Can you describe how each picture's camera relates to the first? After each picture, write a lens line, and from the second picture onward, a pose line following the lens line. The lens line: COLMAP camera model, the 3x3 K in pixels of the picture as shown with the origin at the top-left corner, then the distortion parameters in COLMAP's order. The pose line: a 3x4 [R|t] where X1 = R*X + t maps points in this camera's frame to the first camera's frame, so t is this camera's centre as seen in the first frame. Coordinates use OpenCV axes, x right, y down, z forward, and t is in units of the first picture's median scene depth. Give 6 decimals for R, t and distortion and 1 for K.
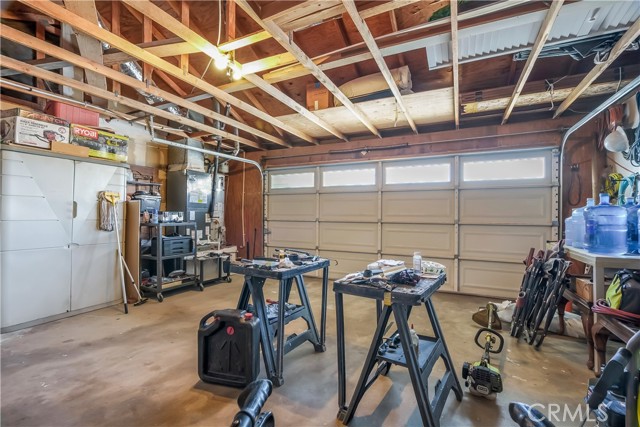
lens RADIAL K [[287.4, 0, 320.2], [0, 287.4, 211.9], [0, 0, 1]] dist [-0.006397, 0.001689]
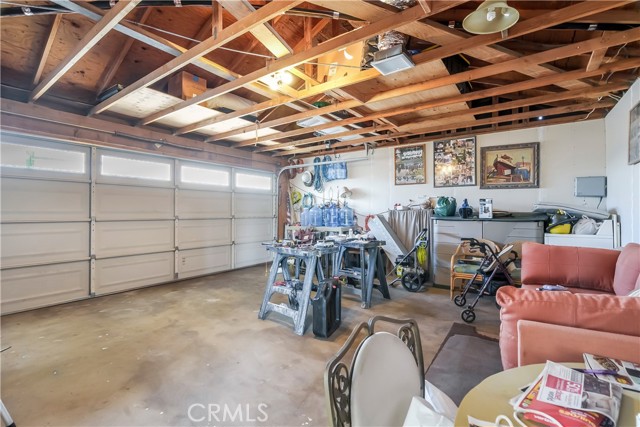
lens RADIAL K [[287.4, 0, 320.5], [0, 287.4, 211.9], [0, 0, 1]] dist [-0.006397, 0.001689]
pose [[0.160294, -0.009159, 0.987027, -0.749232], [-0.007333, 0.999918, 0.010470, -0.003728], [-0.987042, -0.008916, 0.160214, 0.354962]]
